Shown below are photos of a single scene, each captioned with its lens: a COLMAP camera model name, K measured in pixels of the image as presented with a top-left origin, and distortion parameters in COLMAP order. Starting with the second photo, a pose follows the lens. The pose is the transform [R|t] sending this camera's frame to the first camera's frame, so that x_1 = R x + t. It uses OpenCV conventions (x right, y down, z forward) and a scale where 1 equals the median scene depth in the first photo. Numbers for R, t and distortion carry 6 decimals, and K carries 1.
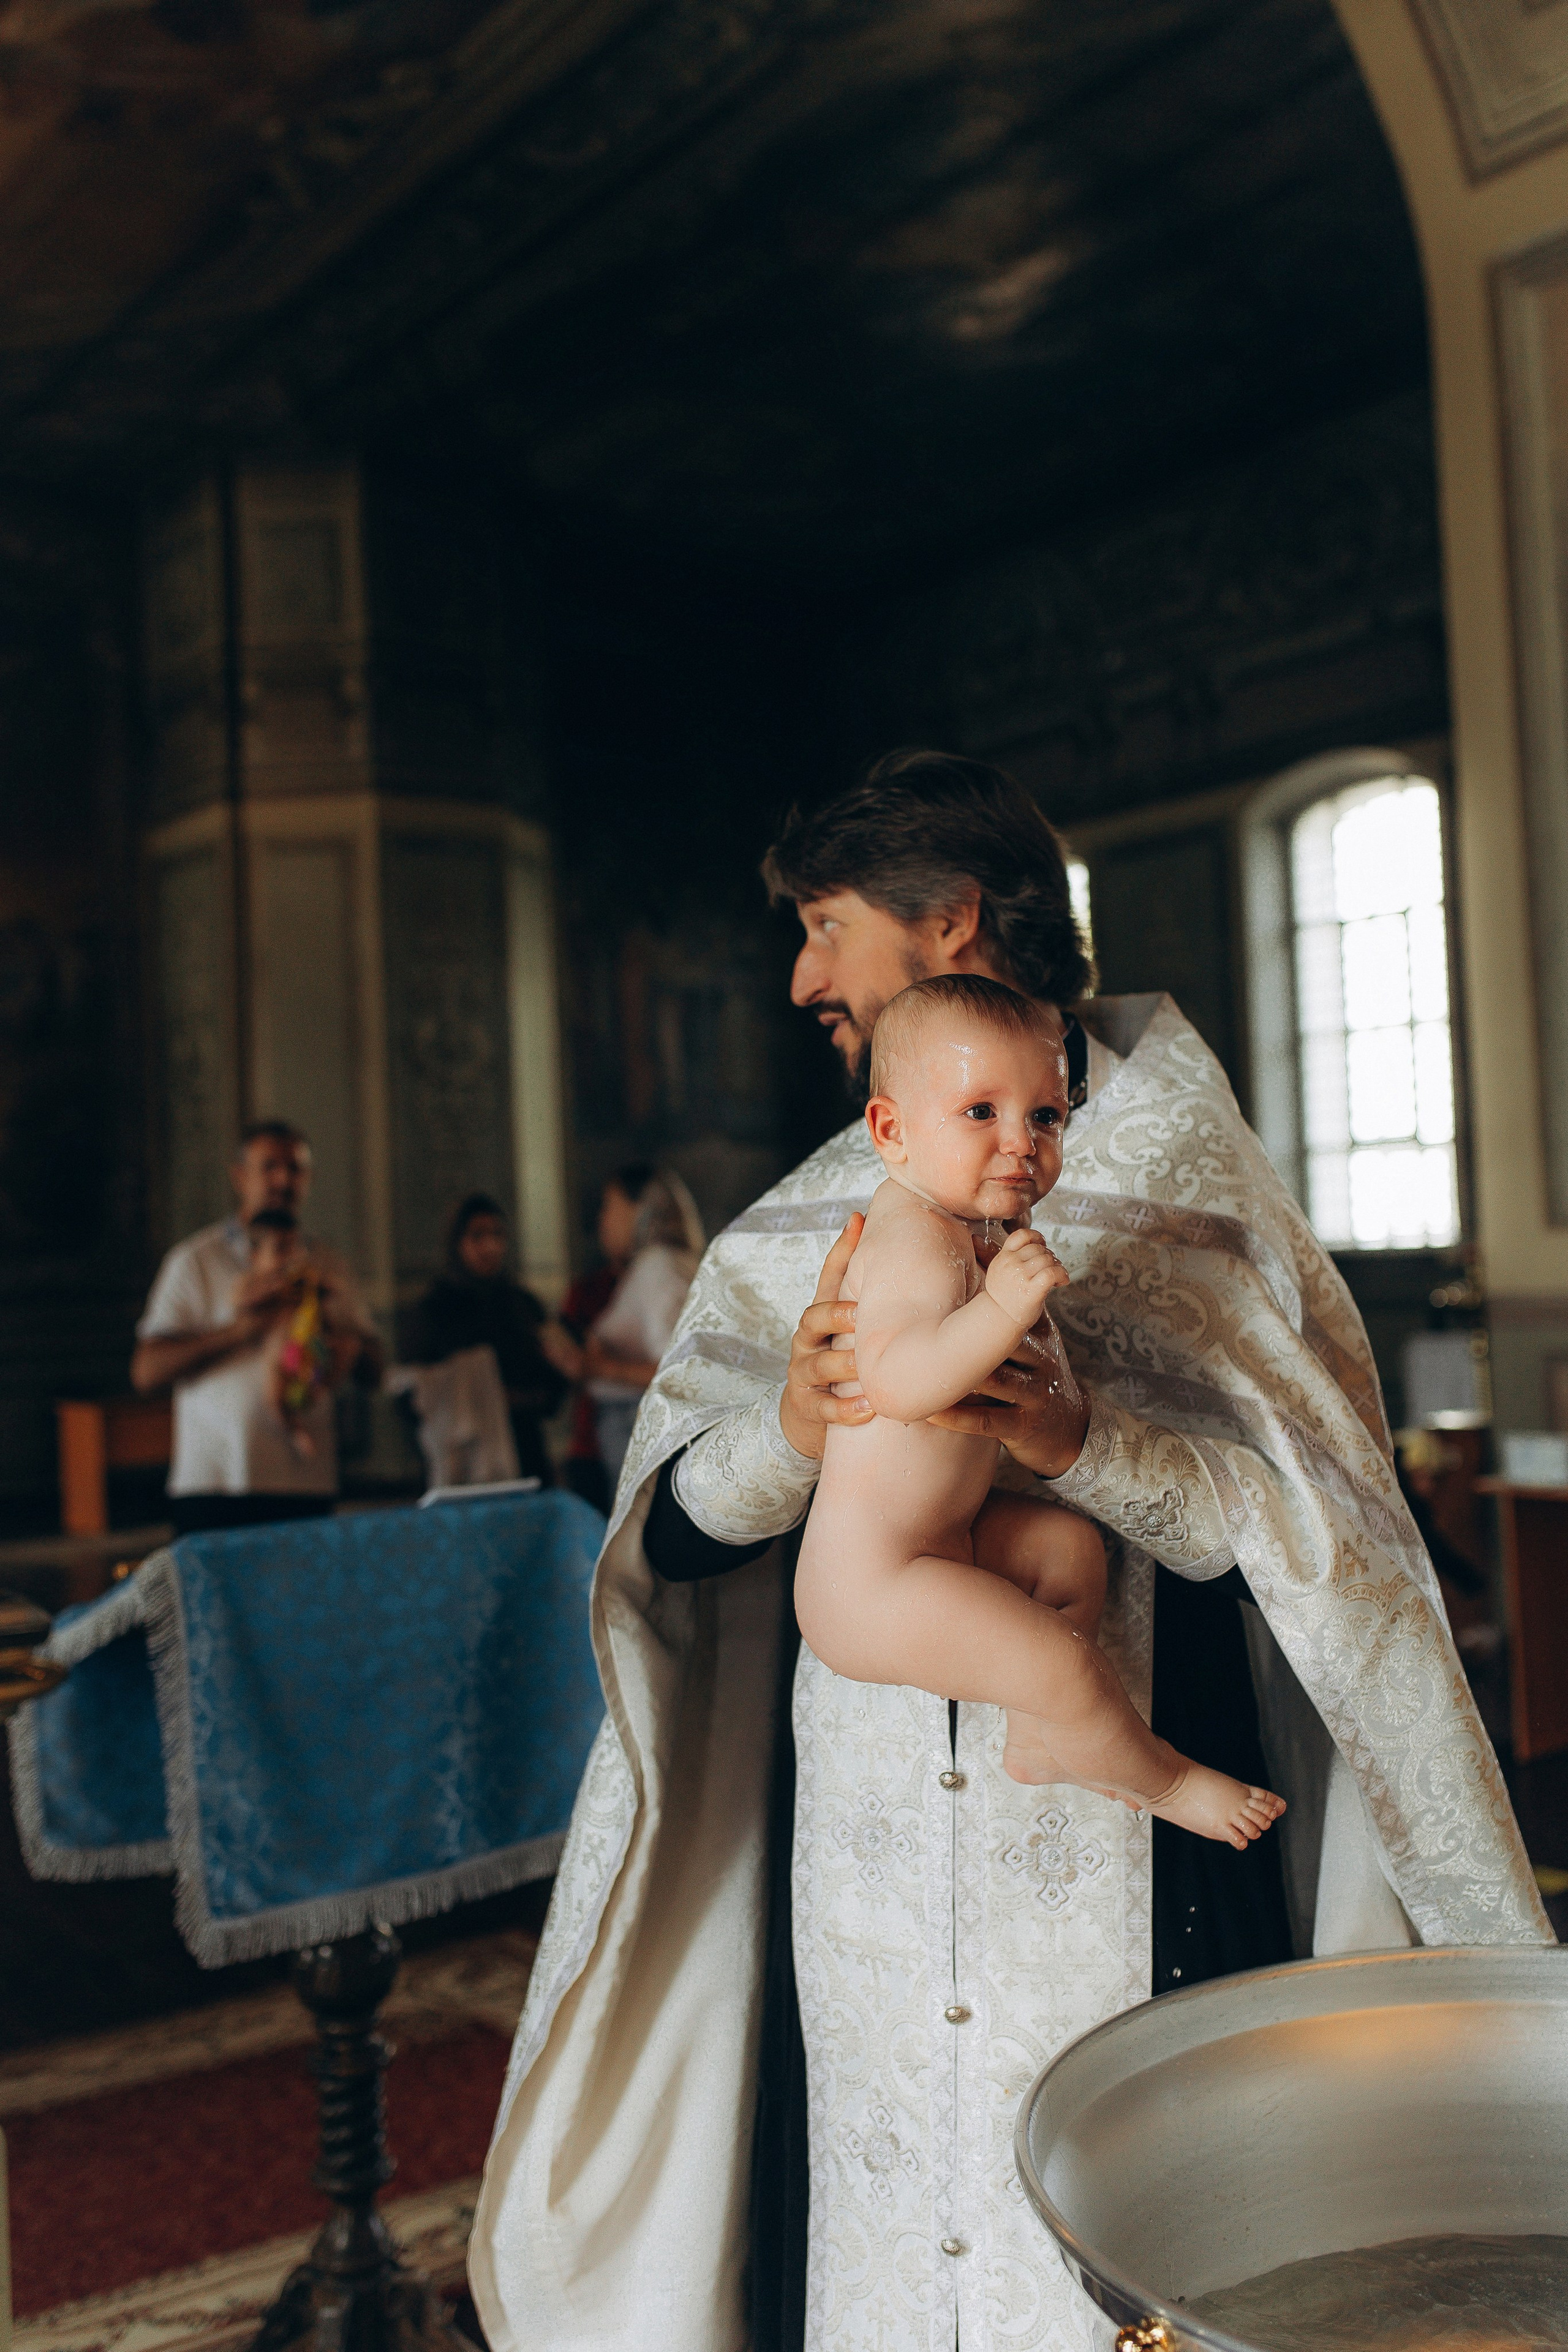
lens RADIAL K [[2204.5, 0, 785.2], [0, 2204.5, 1192.3], [0, 0, 1]] dist [-0.005506, 0.000000]
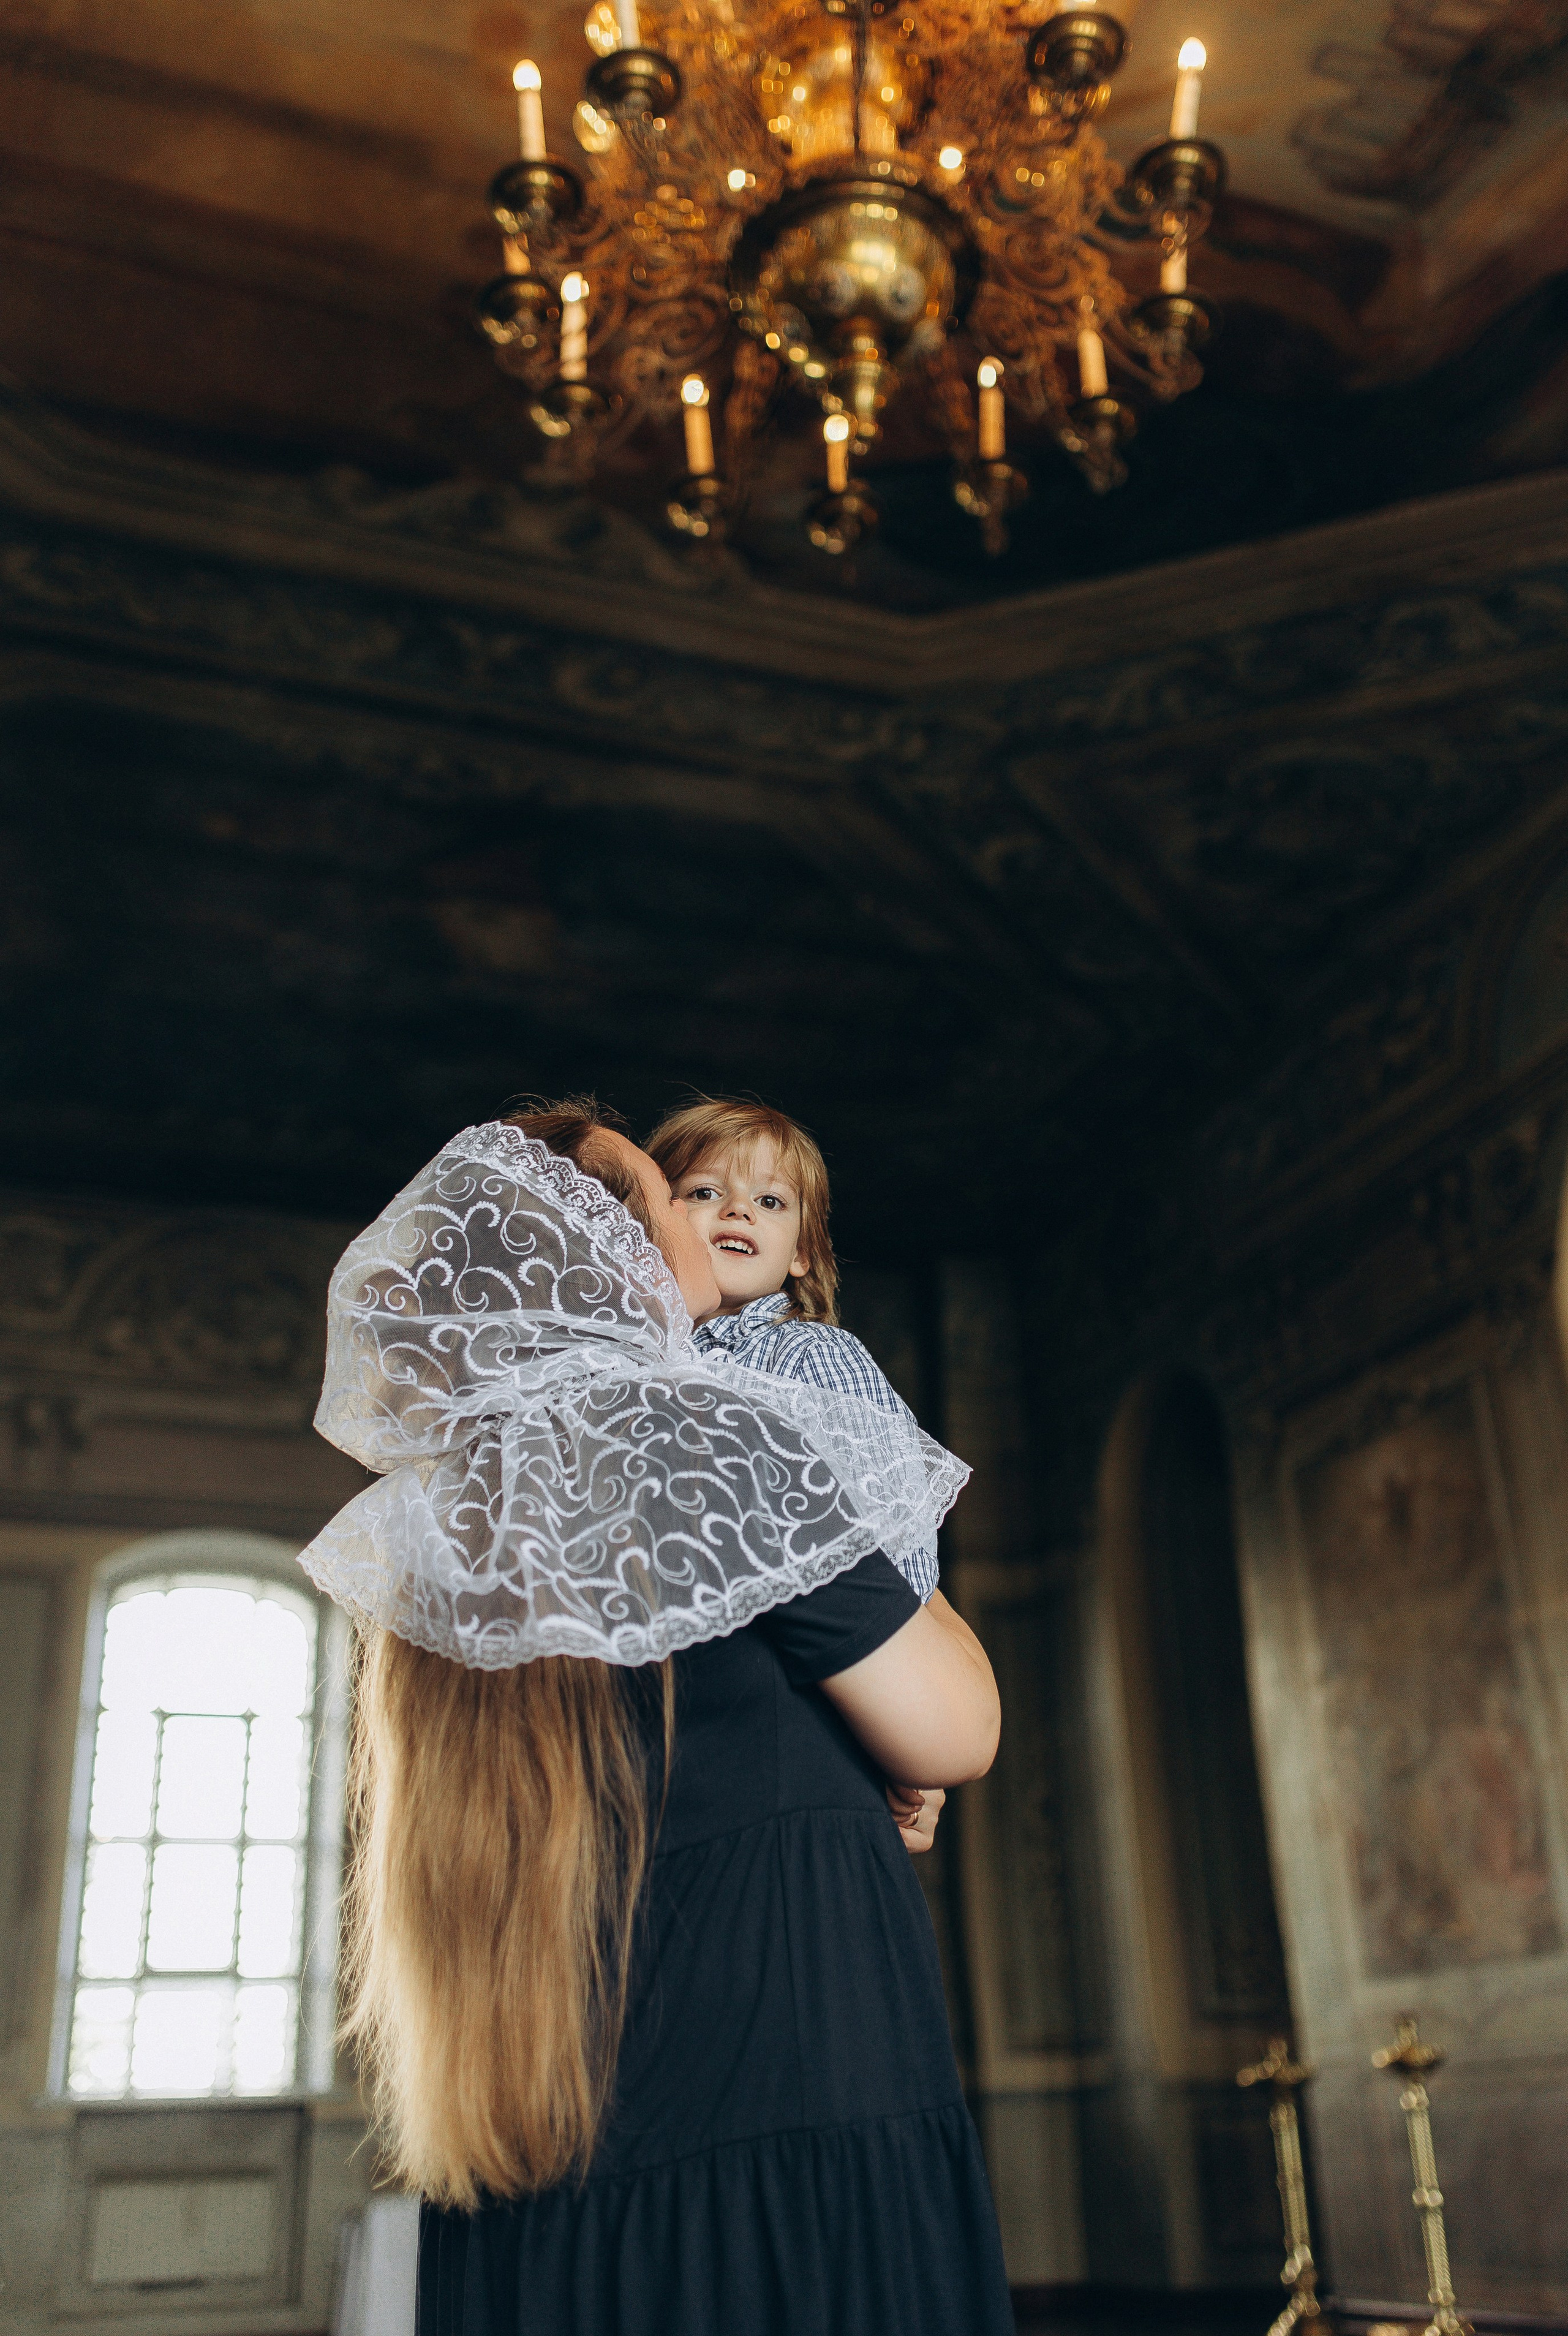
lens RADIAL K [[2189.2, 0, 782.4], [0, 2189.2, 1170.2], [0, 0, 1]] dist [-0.005506, 0.000000]
pose [[0.274023, 0.403847, 0.872823, -0.647309], [-0.012463, 0.908976, -0.416662, 0.053957], [-0.961642, 0.103297, 0.254114, 0.586296]]
